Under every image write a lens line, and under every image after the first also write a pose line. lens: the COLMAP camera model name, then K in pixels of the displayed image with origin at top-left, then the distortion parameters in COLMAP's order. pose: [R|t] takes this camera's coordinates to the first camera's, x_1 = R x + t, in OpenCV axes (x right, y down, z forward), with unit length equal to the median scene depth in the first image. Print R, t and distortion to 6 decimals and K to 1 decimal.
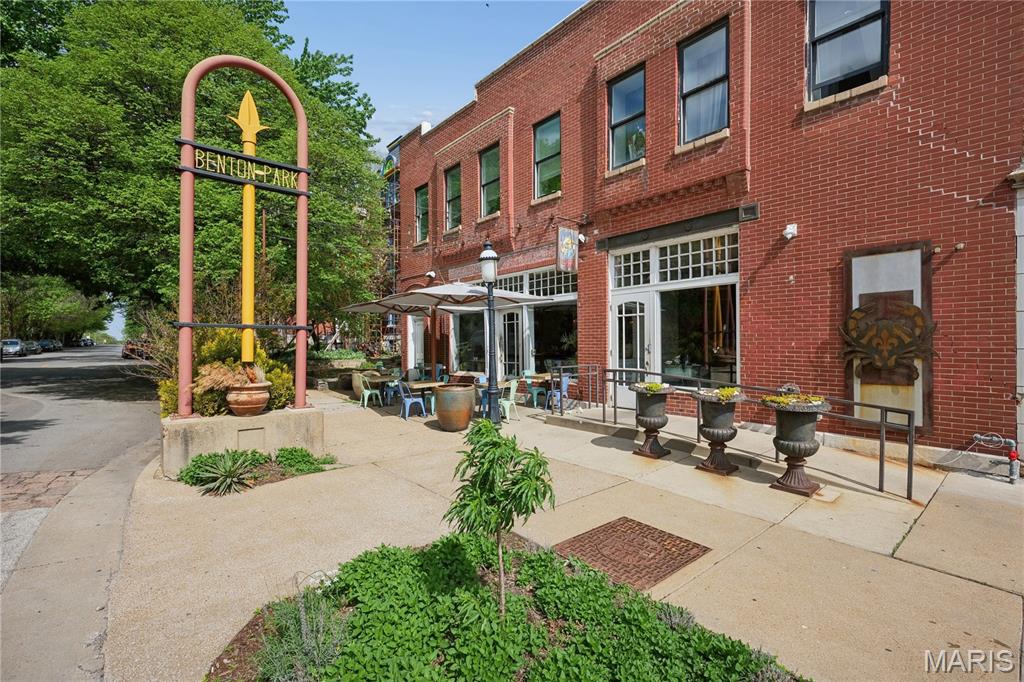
lens RADIAL K [[454.9, 0, 514.4], [0, 454.9, 343.9], [0, 0, 1]] dist [0.000917, -0.000149]
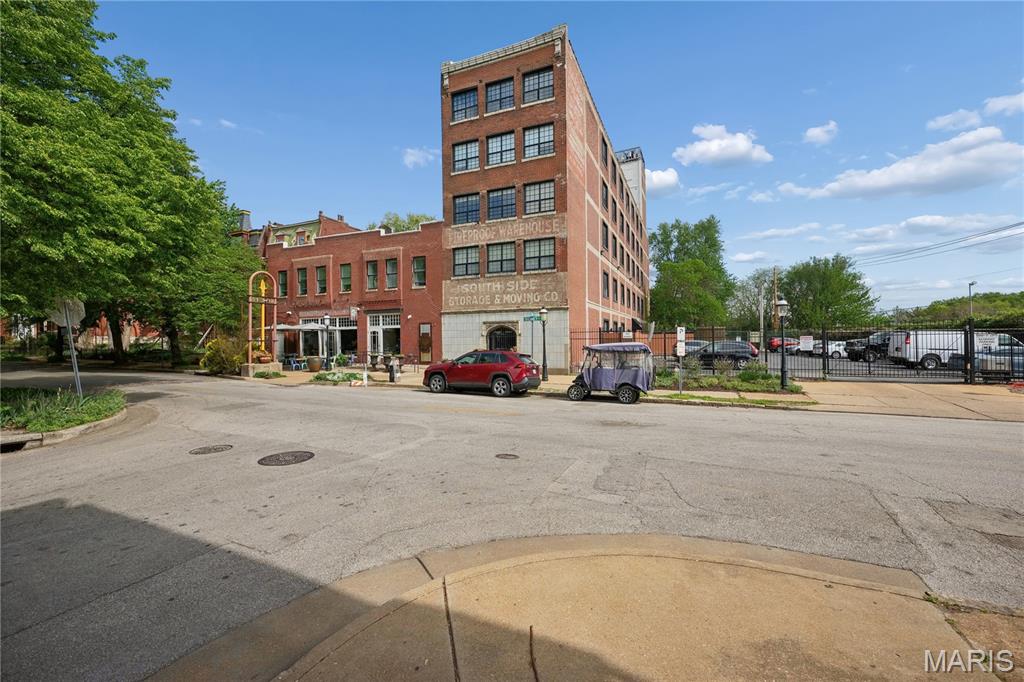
lens RADIAL K [[417.4, 0, 512.0], [0, 417.4, 341.0], [0, 0, 1]] dist [-0.001497, -0.000110]
pose [[0.897388, -0.006760, 0.441191, -0.176611], [0.007076, 0.999975, 0.000928, -0.017503], [-0.441186, 0.002289, 0.897413, -2.120077]]
